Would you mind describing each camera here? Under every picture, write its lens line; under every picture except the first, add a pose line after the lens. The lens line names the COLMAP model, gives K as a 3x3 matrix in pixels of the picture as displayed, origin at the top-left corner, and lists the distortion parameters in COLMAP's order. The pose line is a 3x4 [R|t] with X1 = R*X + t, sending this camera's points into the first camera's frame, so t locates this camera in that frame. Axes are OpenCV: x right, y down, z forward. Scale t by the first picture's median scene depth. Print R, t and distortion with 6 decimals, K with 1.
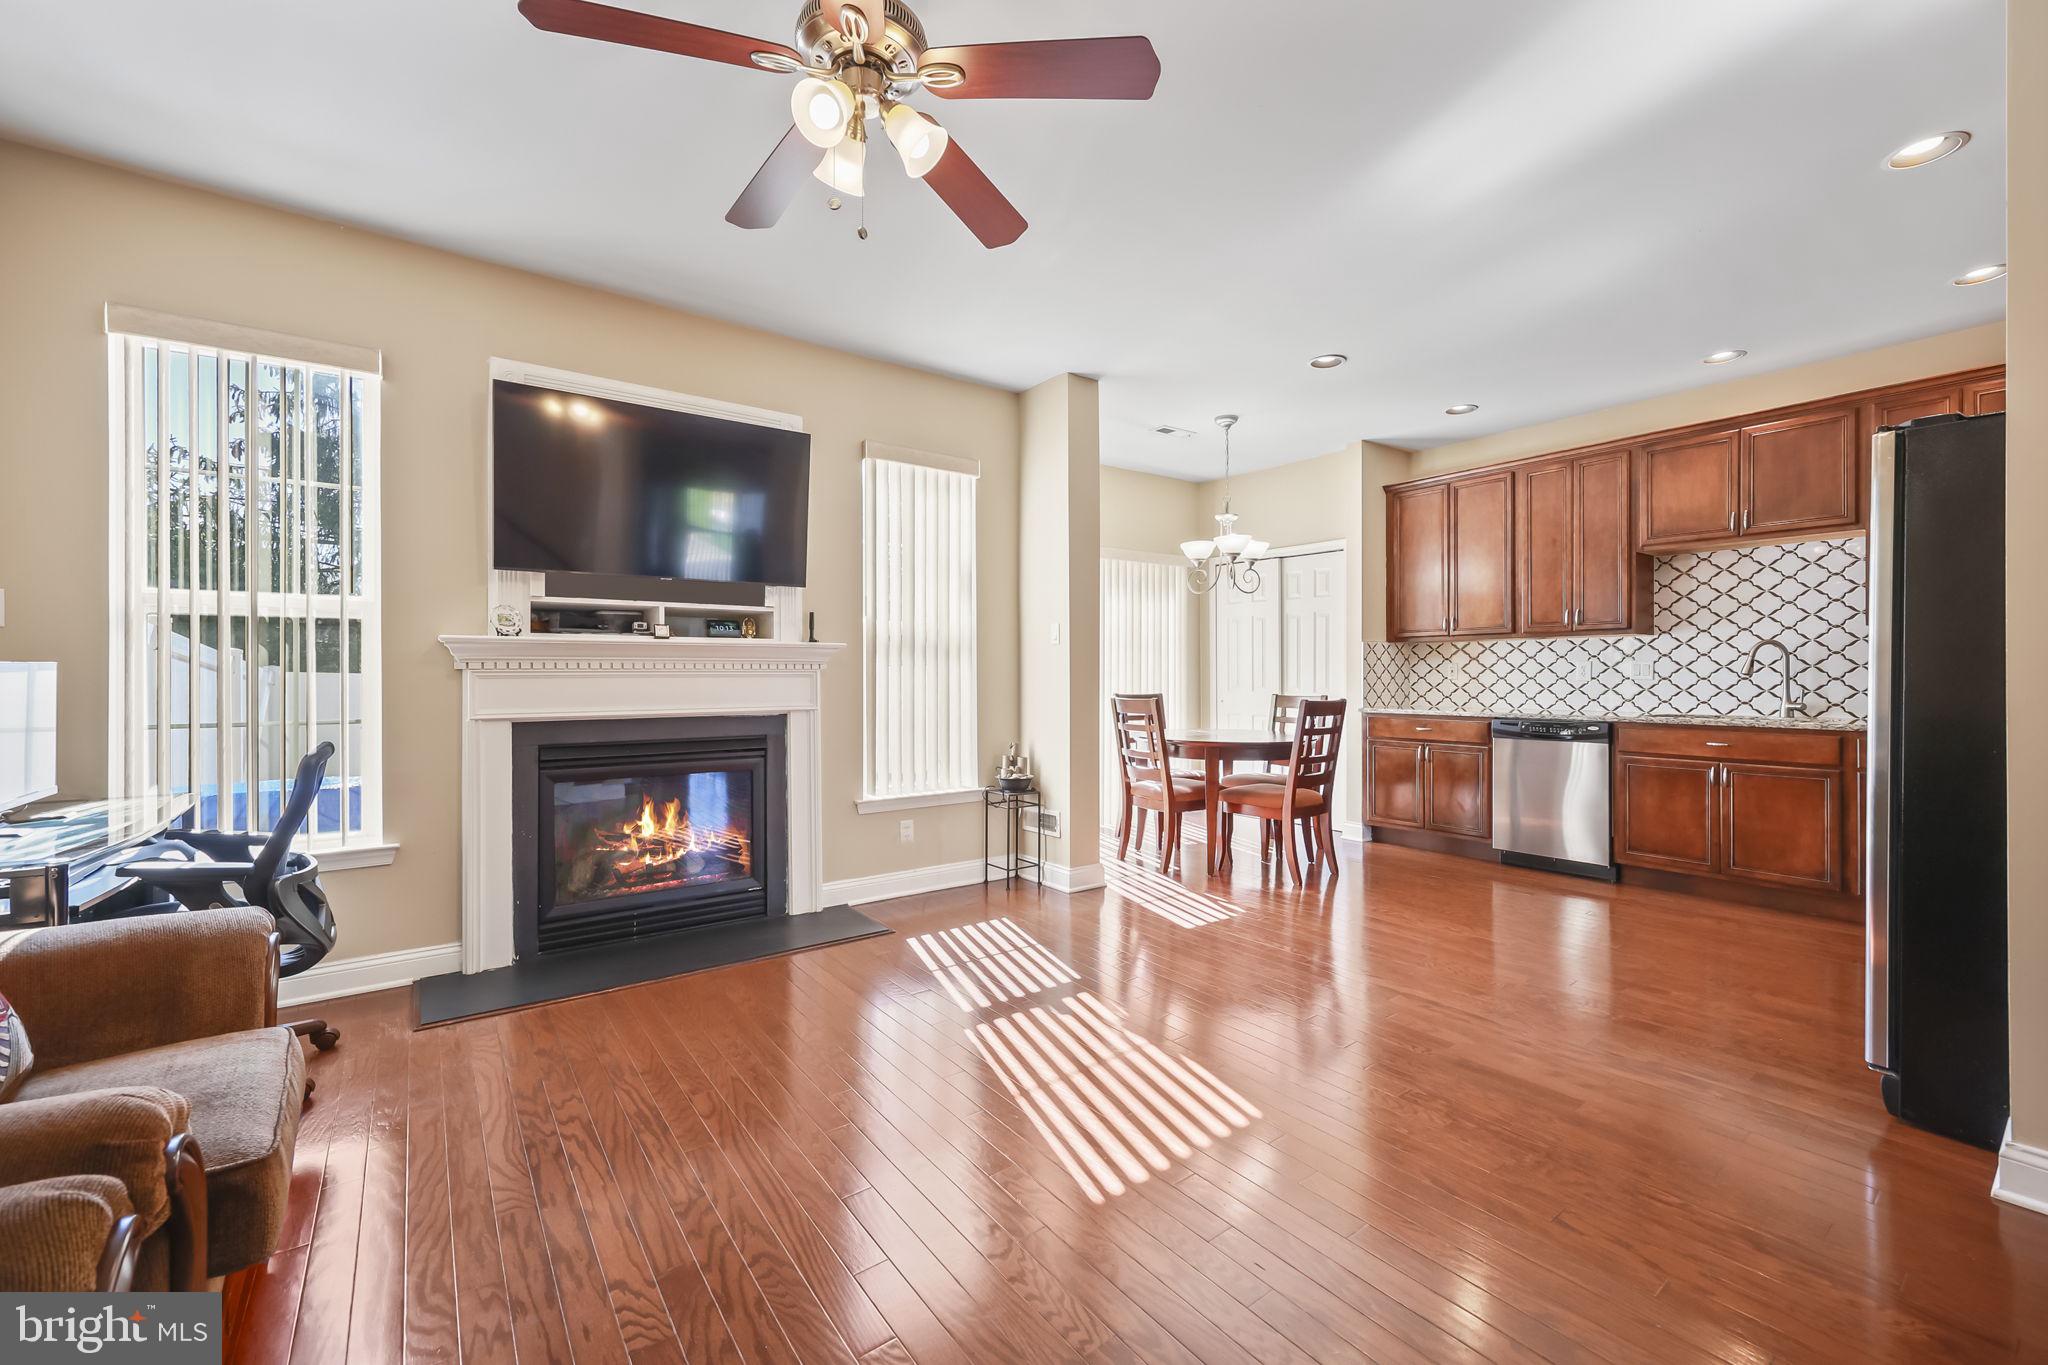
lens RADIAL K [[824.7, 0, 1024.7], [0, 824.7, 674.3], [0, 0, 1]] dist [-0.000417, -0.000066]
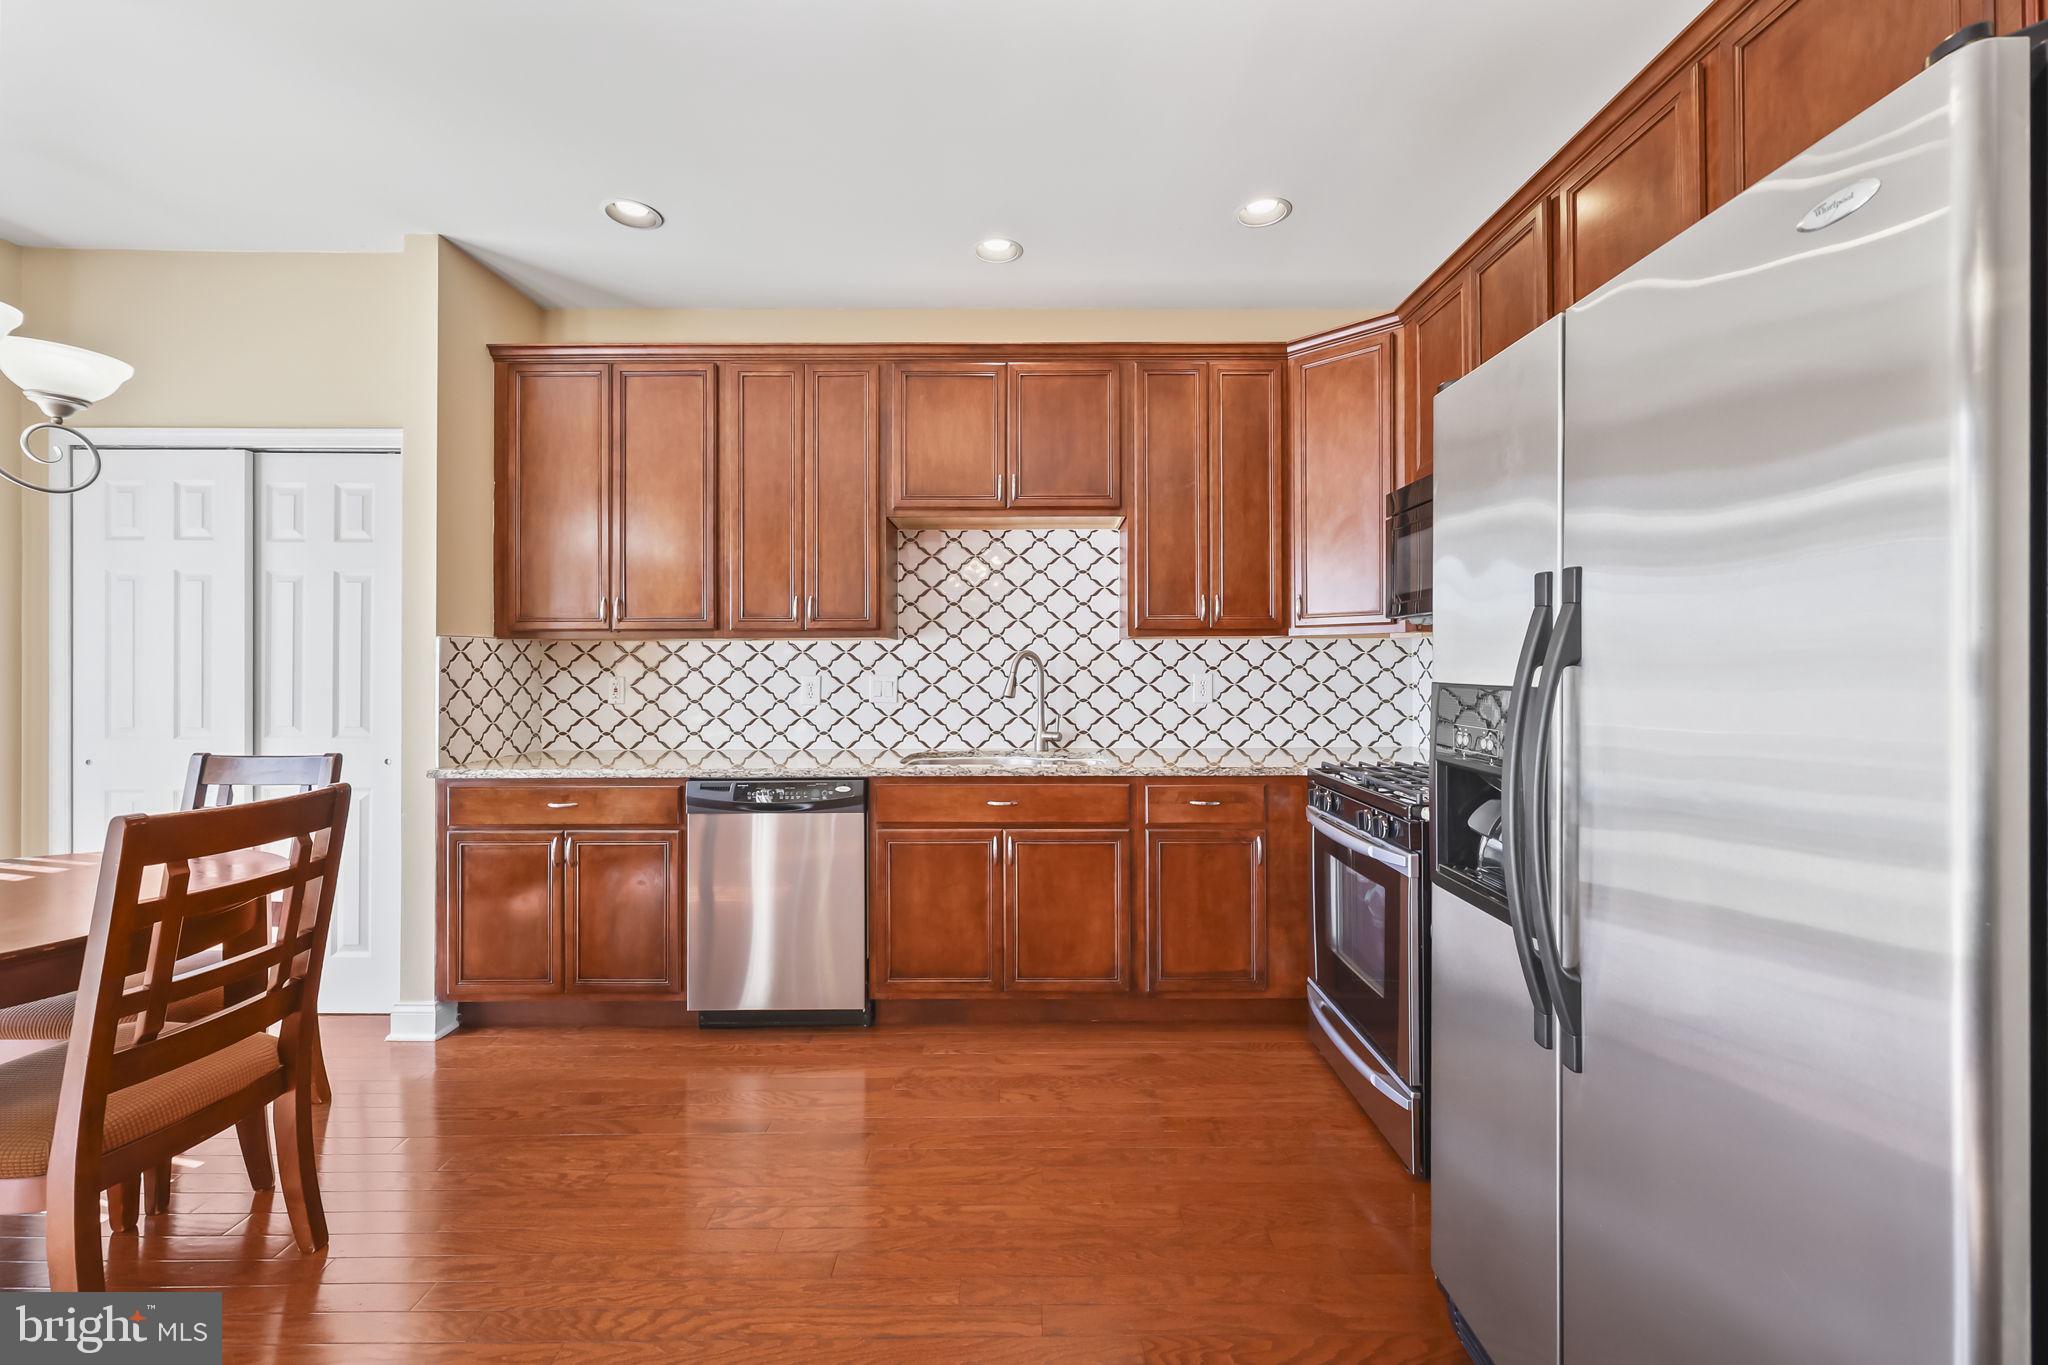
lens RADIAL K [[840.5, 0, 1033.3], [0, 840.5, 659.4], [0, 0, 1]] dist [0.000008, 0.000204]
pose [[0.588612, 0.007142, 0.808384, 0.247202], [0.001363, 0.999951, -0.009827, -0.023369], [-0.808414, 0.006887, 0.588574, 0.480476]]
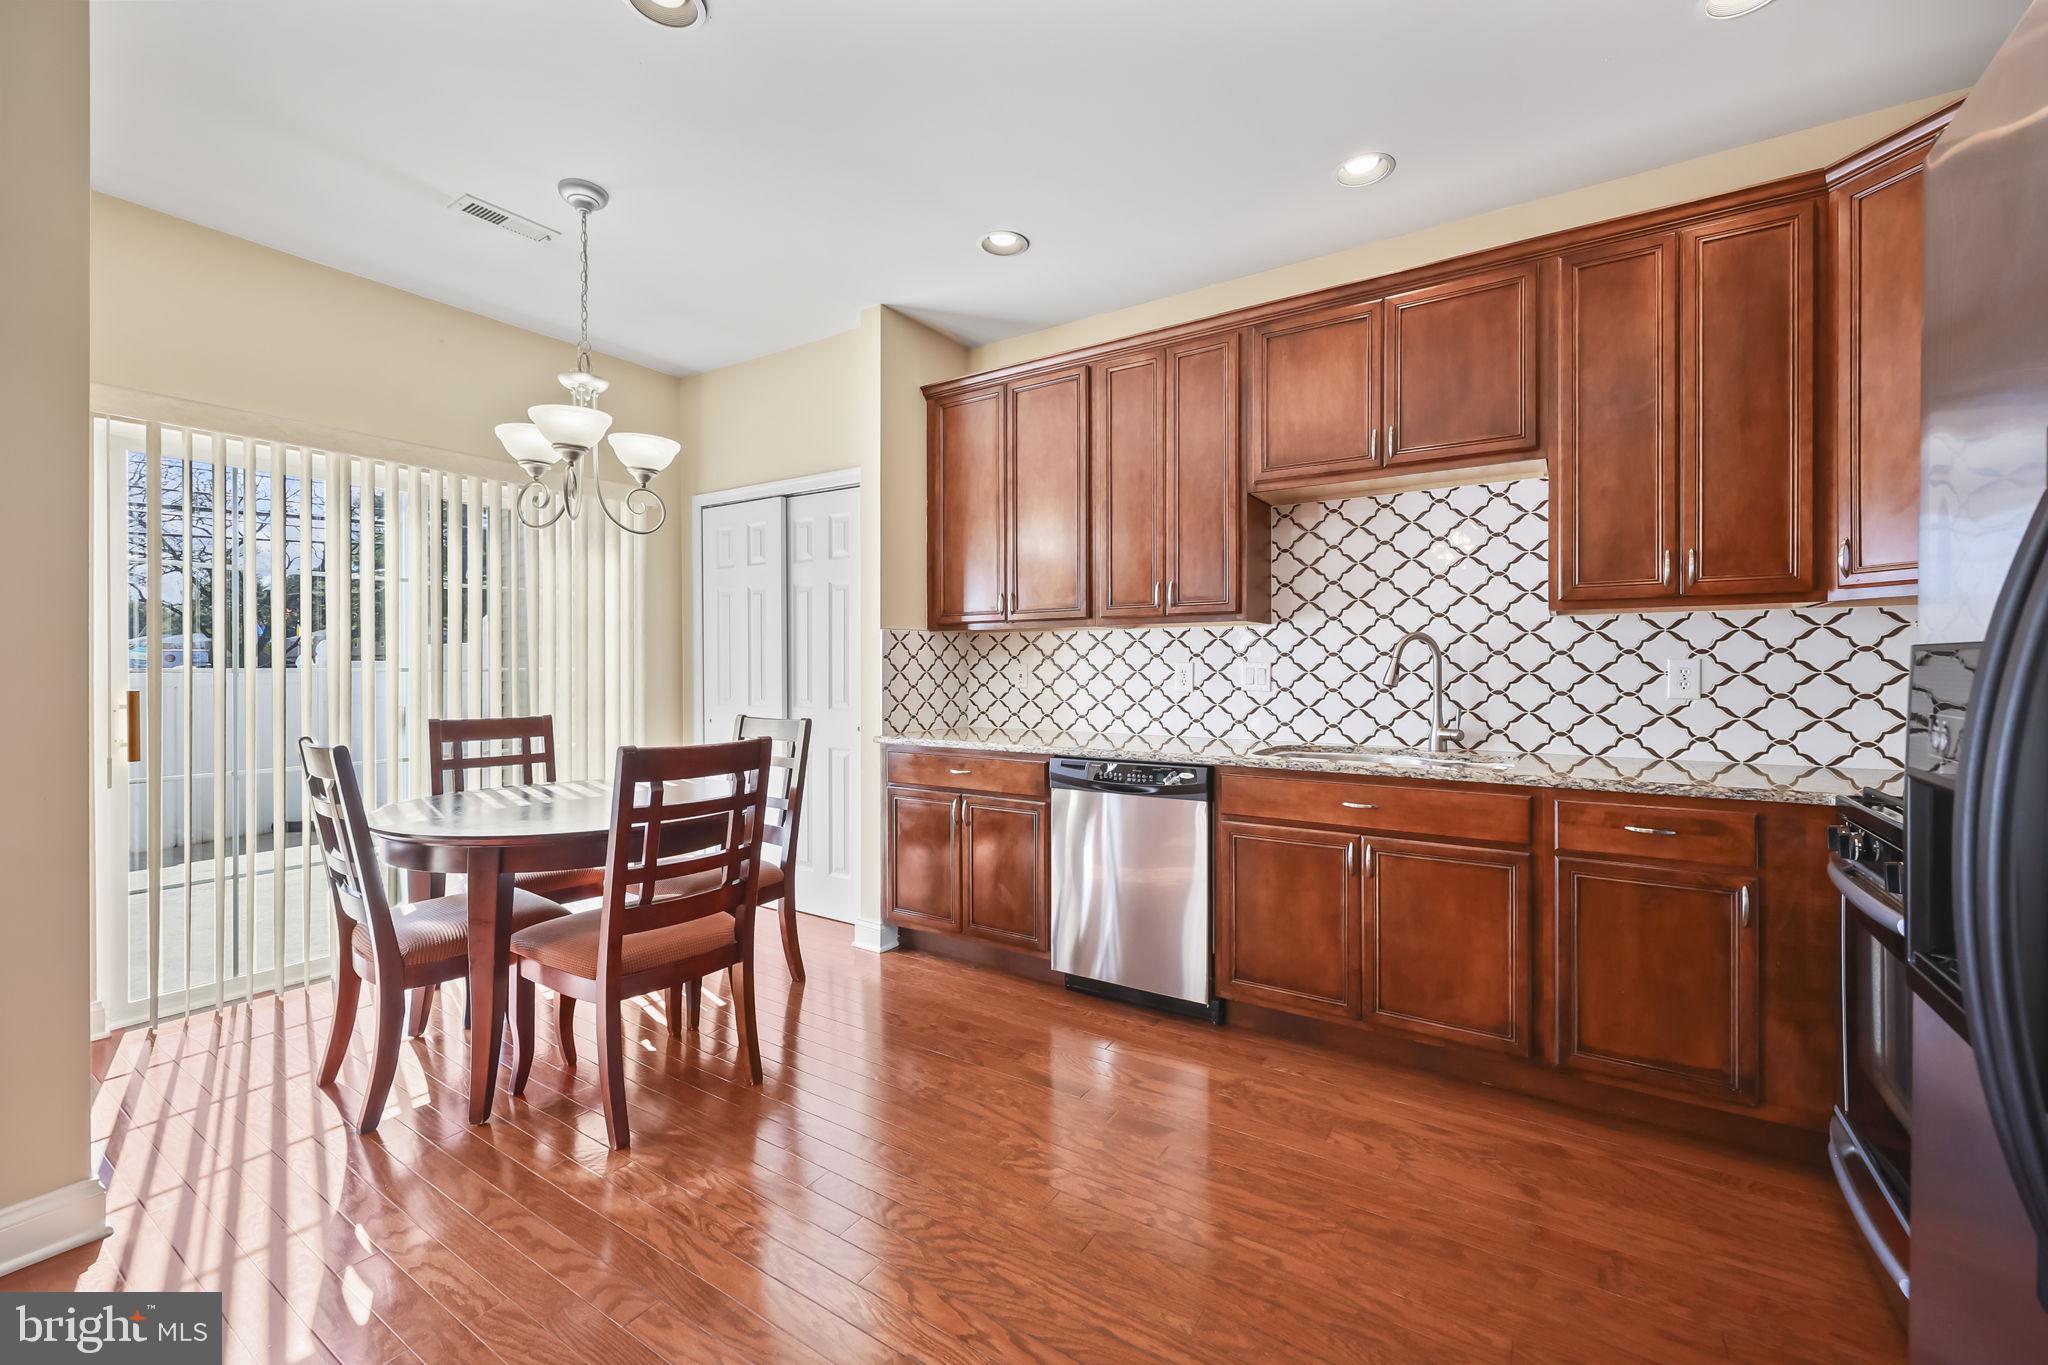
lens RADIAL K [[835.2, 0, 1024.7], [0, 835.2, 667.9], [0, 0, 1]] dist [-0.000814, 0.000211]
pose [[0.936546, 0.000596, 0.350544, 0.341156], [-0.000744, 1.000000, 0.000288, -0.012296], [-0.350543, -0.000530, 0.936546, 0.439258]]
